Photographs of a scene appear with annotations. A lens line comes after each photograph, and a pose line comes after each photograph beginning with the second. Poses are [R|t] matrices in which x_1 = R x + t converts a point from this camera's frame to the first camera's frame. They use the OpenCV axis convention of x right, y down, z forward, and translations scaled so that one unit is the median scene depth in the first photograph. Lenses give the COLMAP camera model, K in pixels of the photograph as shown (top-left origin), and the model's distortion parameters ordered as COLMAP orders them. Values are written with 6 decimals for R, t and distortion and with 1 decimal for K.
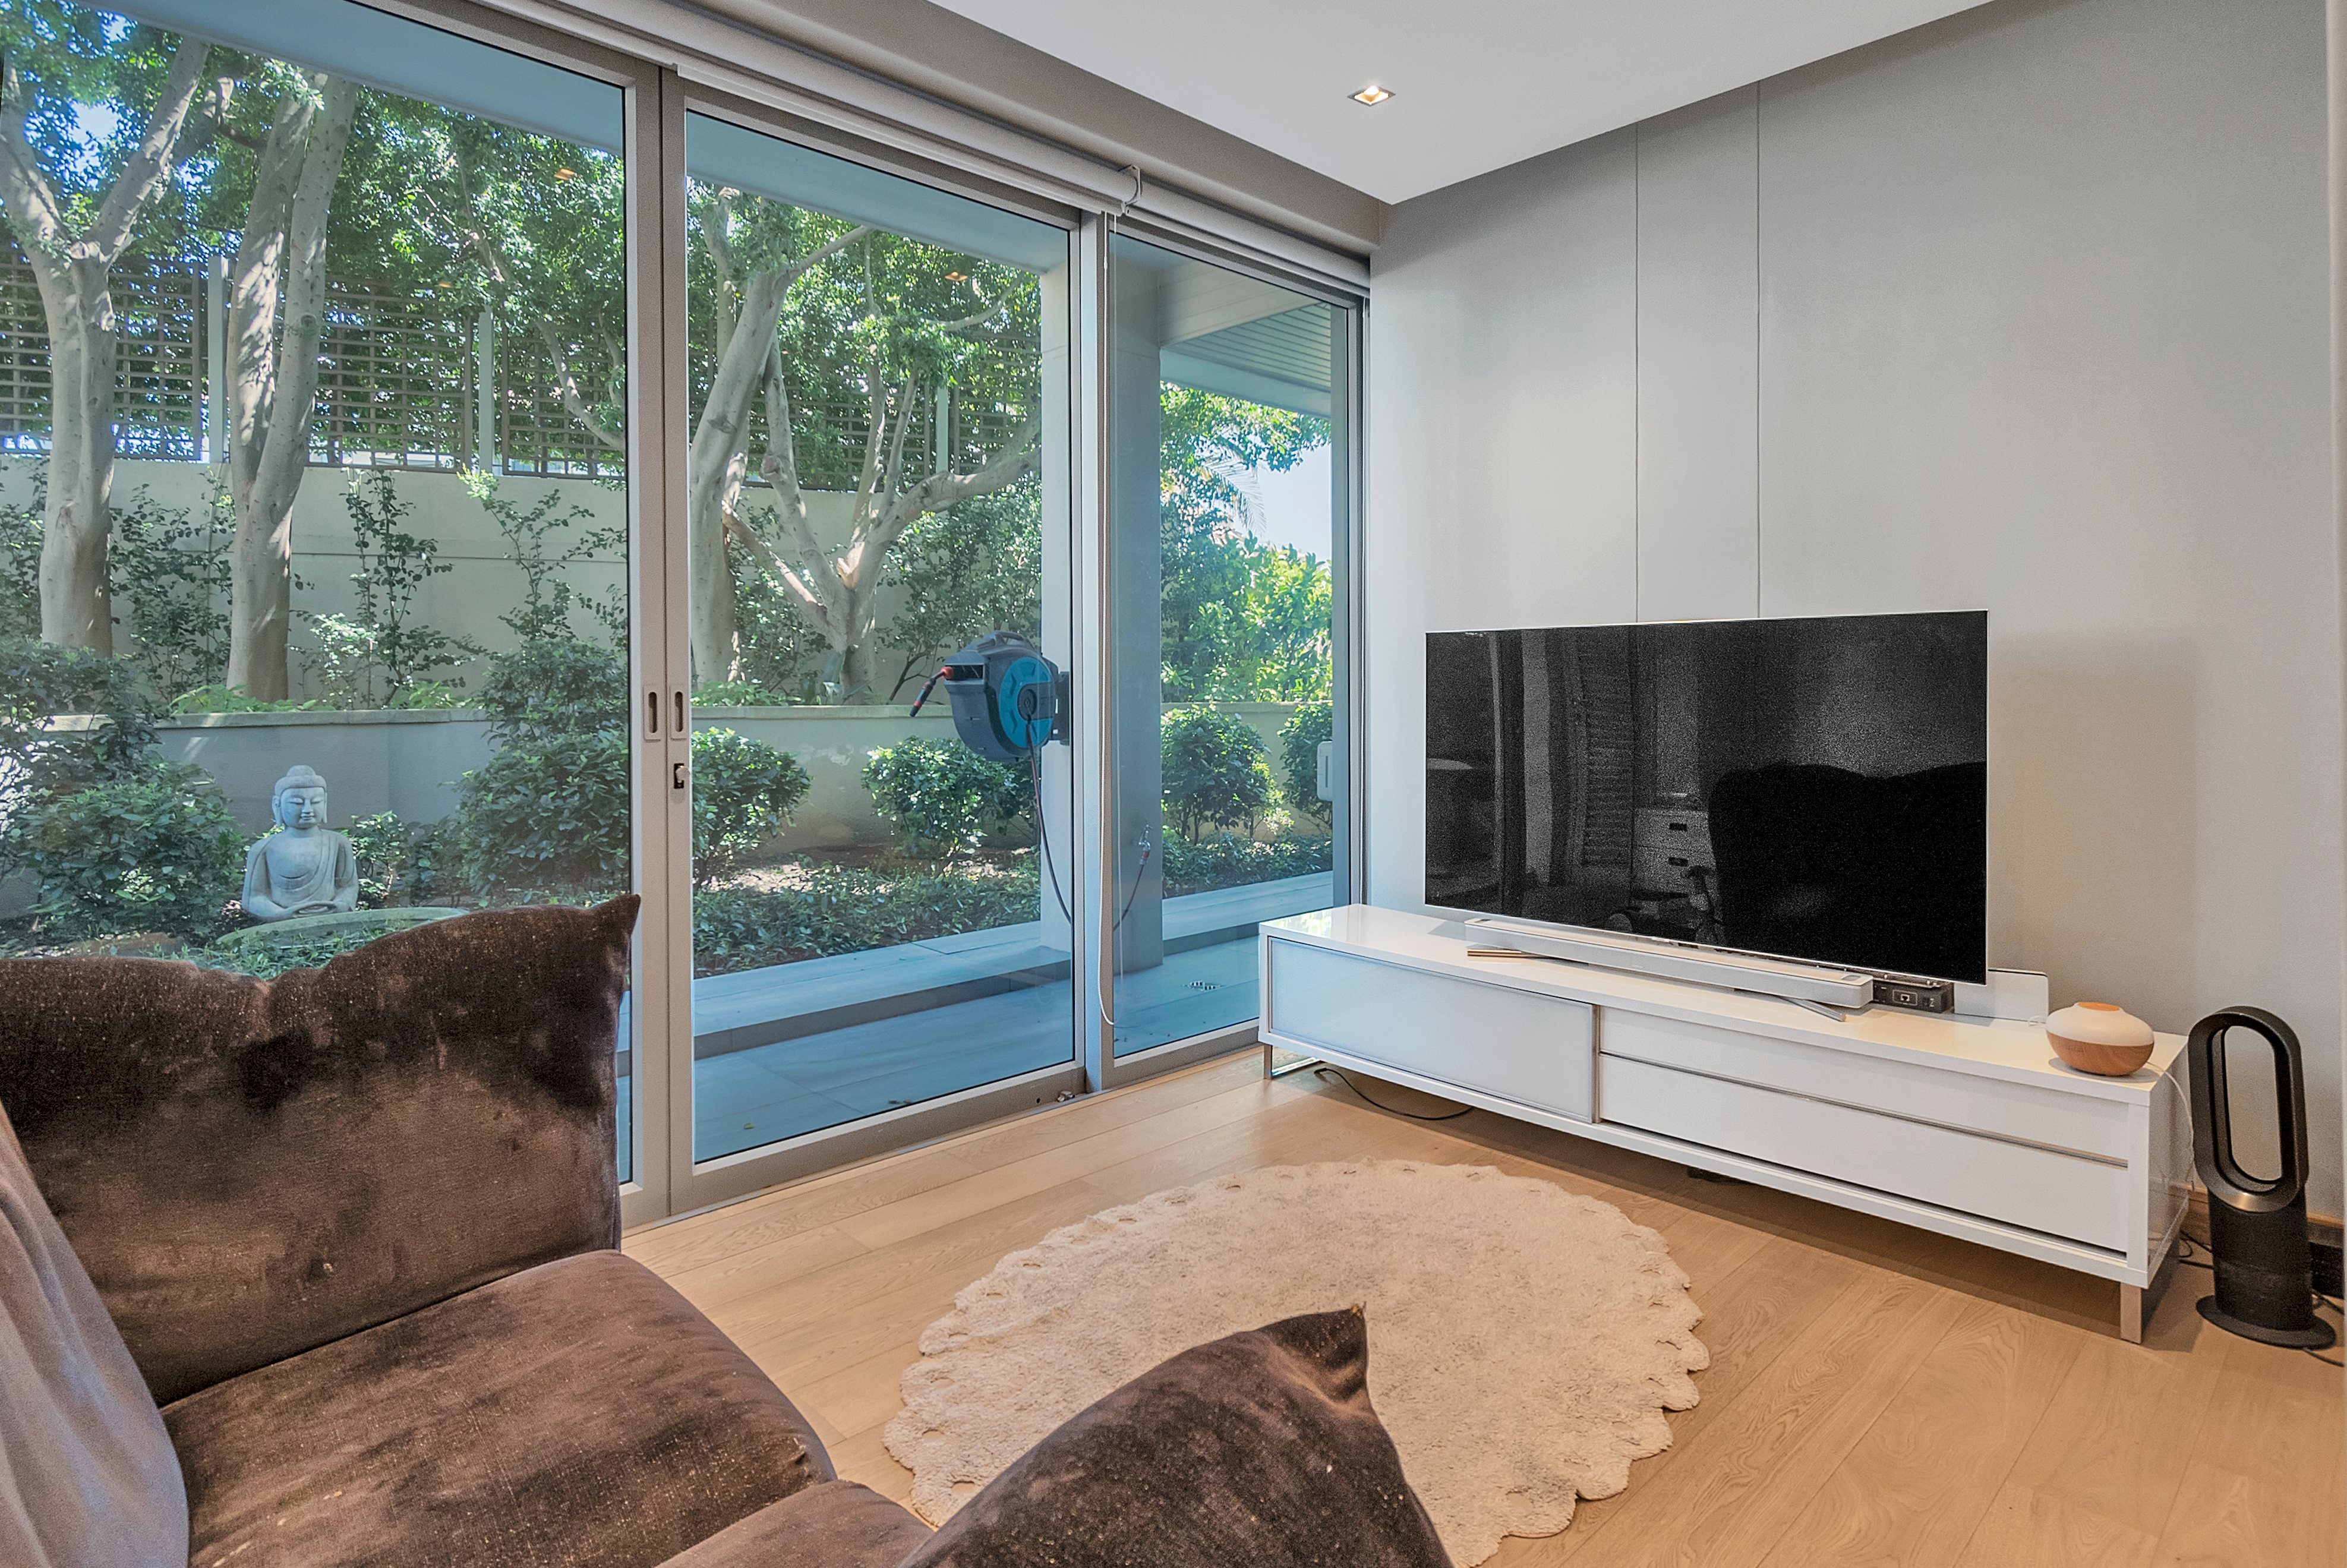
lens RADIAL K [[1217.0, 0, 1178.9], [0, 1217.0, 685.2], [0, 0, 1]] dist [0.001271, 0.000090]
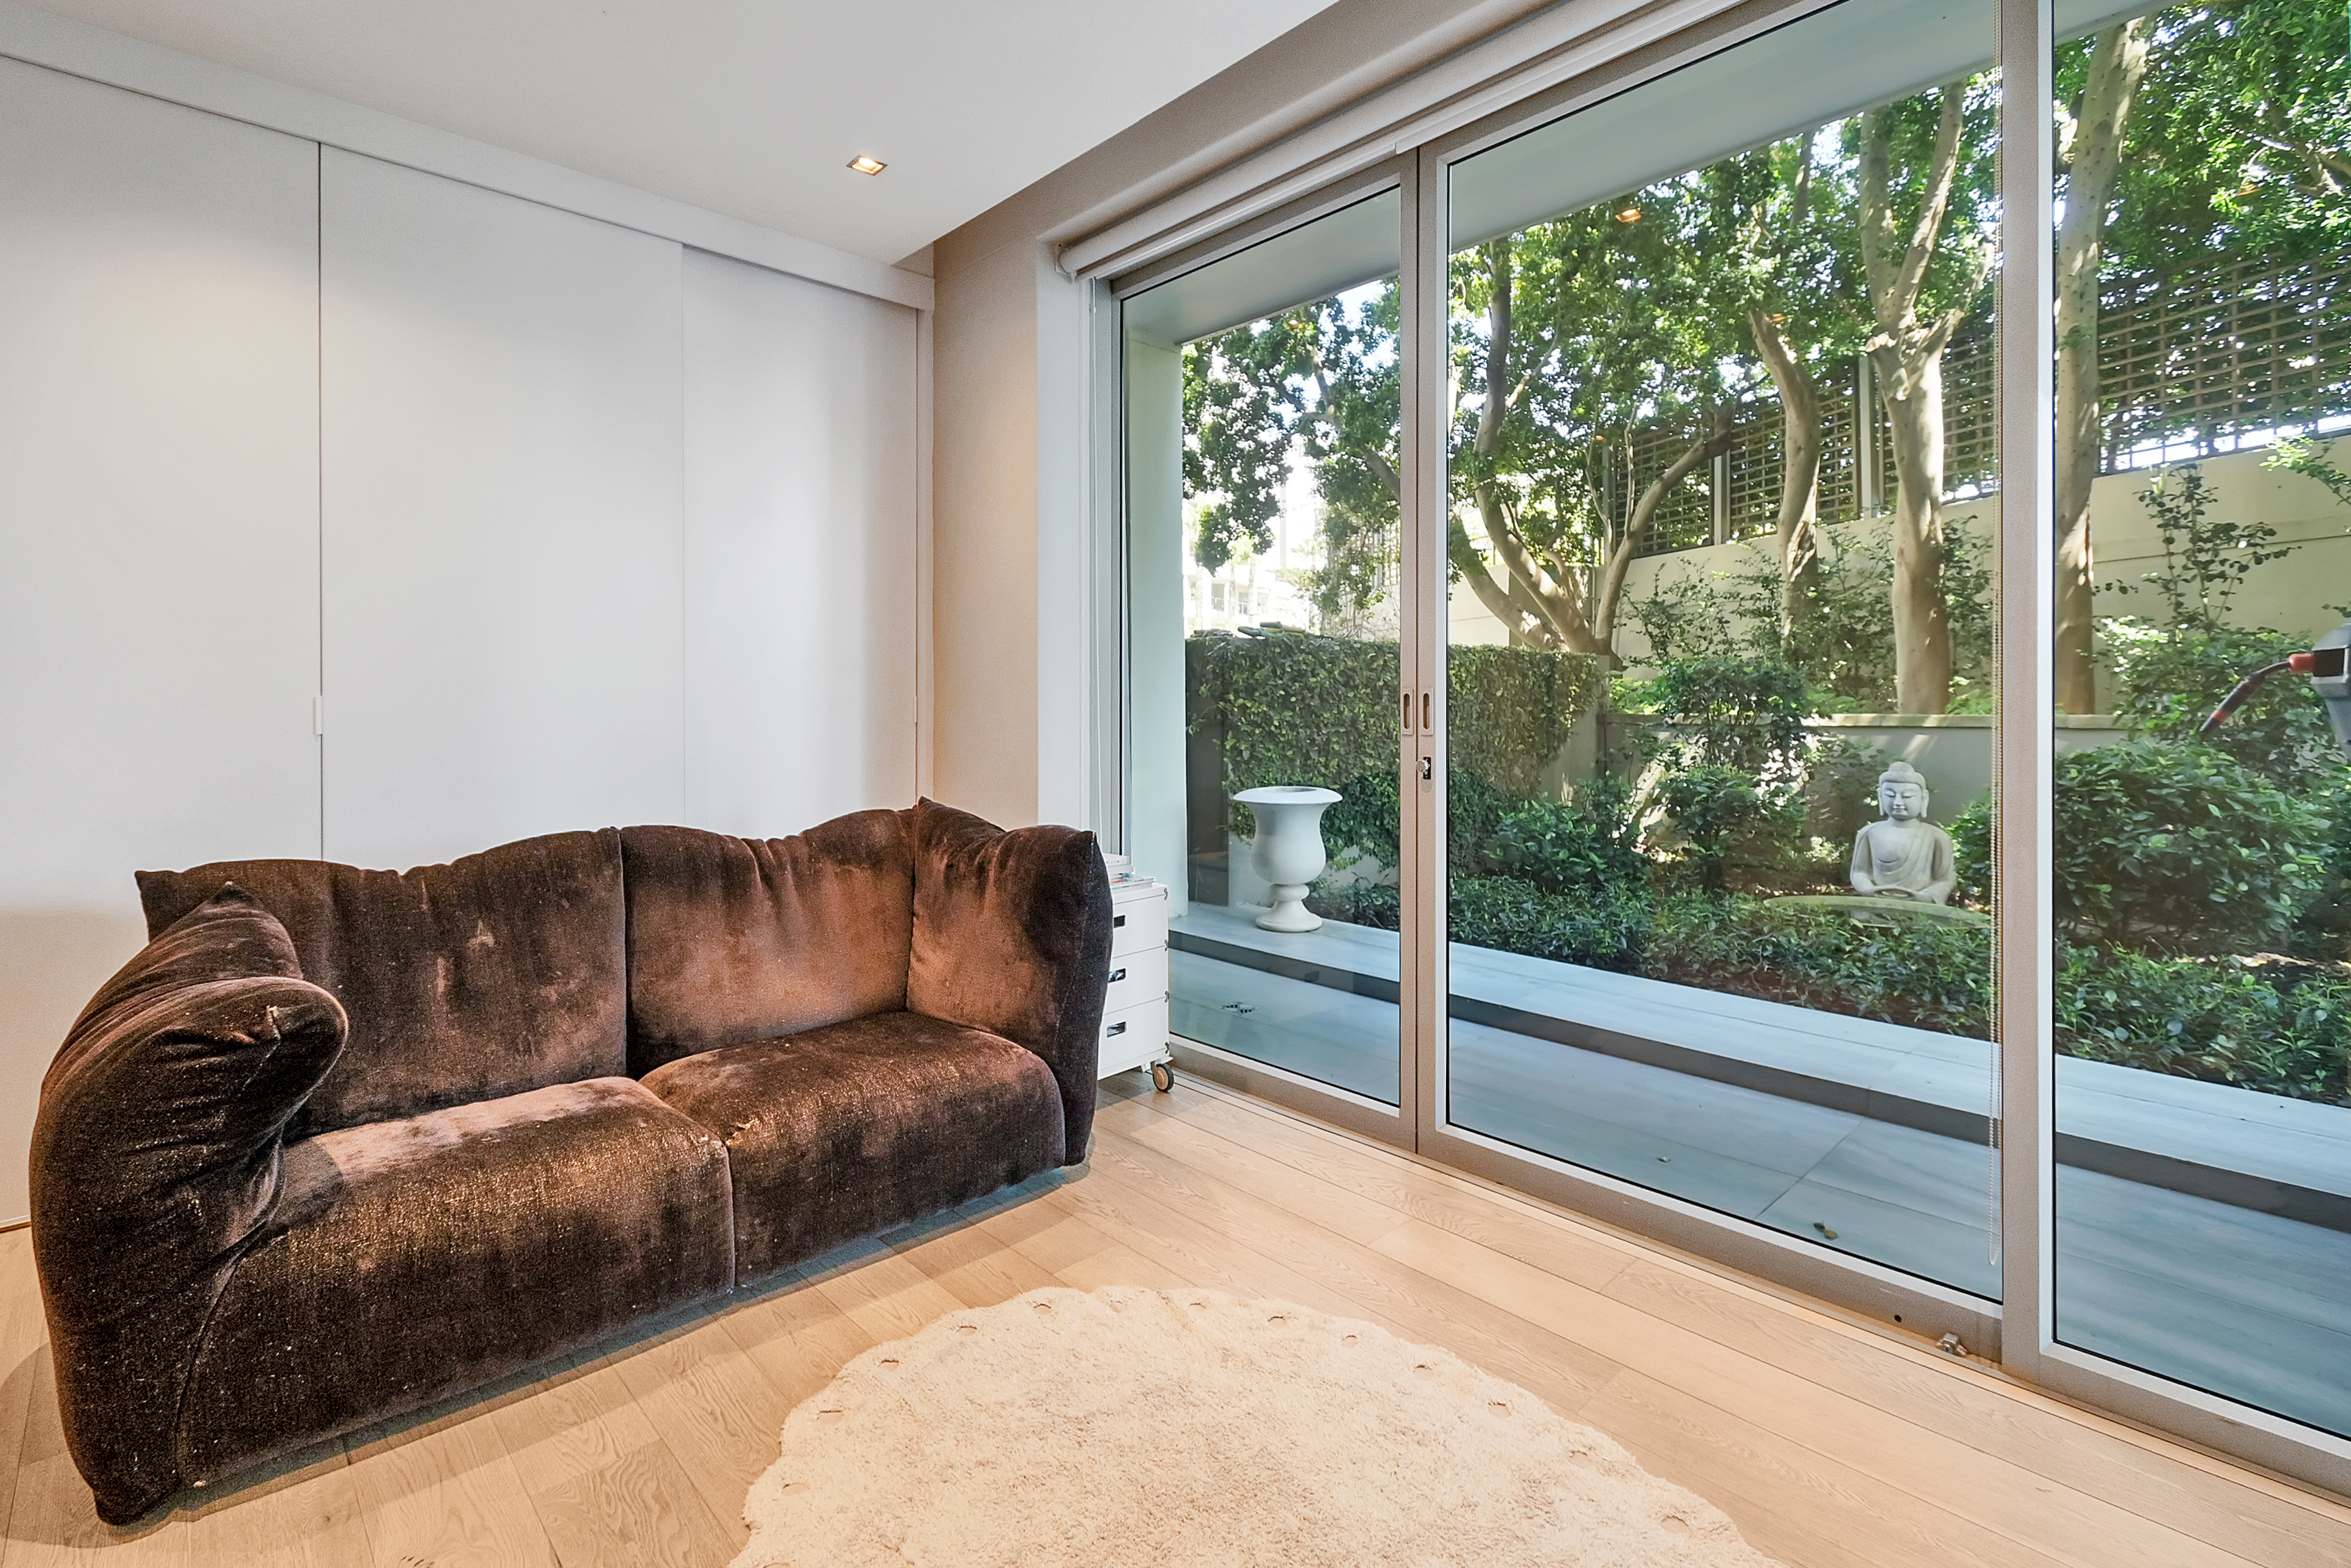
lens RADIAL K [[1080.1, 0, 1174.6], [0, 1080.1, 698.8], [0, 0, 1]] dist [0.000231, -0.001024]
pose [[-0.002699, 0.004406, -0.999987, 0.221724], [0.002030, 0.999988, 0.004401, 0.002167], [0.999994, -0.002018, -0.002707, 0.292584]]
